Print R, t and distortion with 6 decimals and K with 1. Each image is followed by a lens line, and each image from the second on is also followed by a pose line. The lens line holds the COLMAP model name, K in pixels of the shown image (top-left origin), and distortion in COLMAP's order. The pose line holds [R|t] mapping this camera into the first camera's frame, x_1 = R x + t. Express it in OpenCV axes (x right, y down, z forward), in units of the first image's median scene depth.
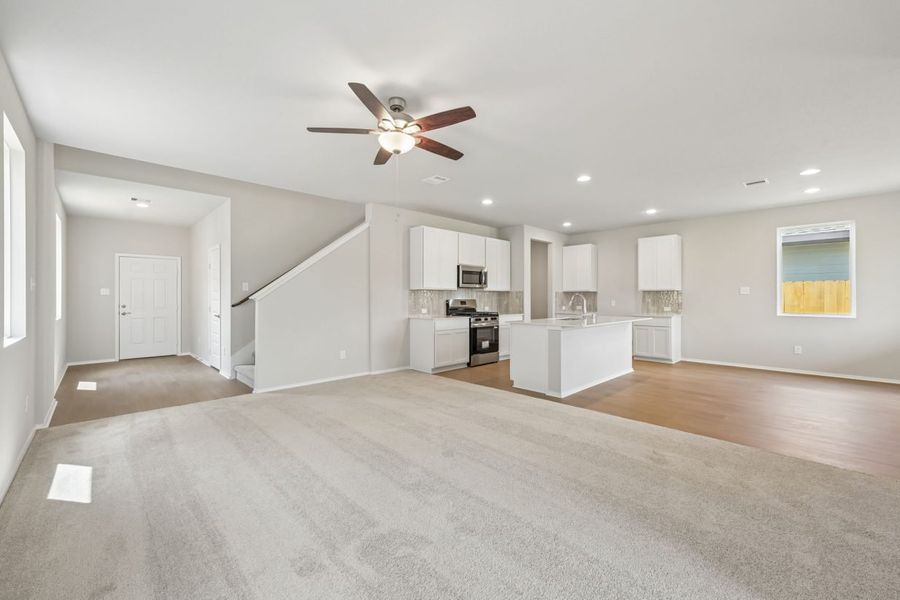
lens RADIAL K [[360.3, 0, 450.0], [0, 360.3, 300.0], [0, 0, 1]] dist [-0.000241, -0.000020]
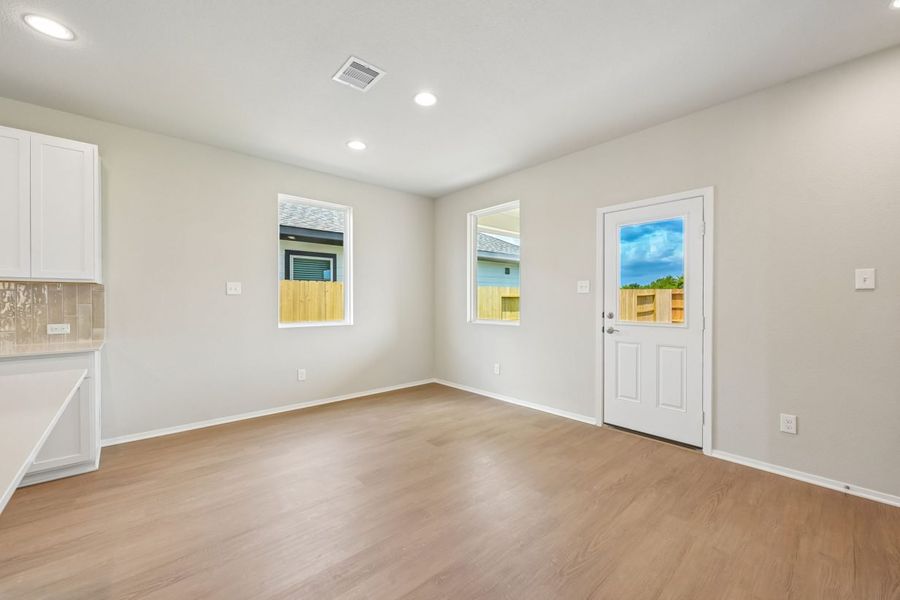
lens RADIAL K [[360.3, 0, 450.0], [0, 360.3, 300.0], [0, 0, 1]] dist [-0.000241, -0.000020]
pose [[0.048141, 0.002913, 0.998836, 0.277747], [0.006543, 0.999973, -0.003232, -0.003623], [-0.998819, 0.006691, 0.048120, 0.678505]]
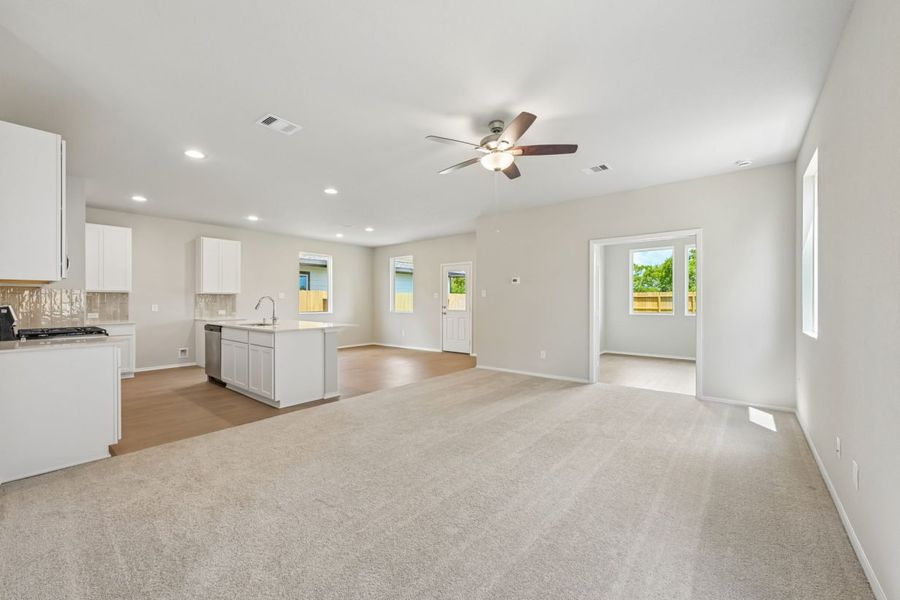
lens RADIAL K [[360.3, 0, 450.0], [0, 360.3, 300.0], [0, 0, 1]] dist [-0.000241, -0.000020]
pose [[-0.110532, 0.005933, 0.993855, -0.574272], [0.006568, 0.999965, -0.005239, 0.000100], [-0.993851, 0.005948, -0.110567, 0.587392]]
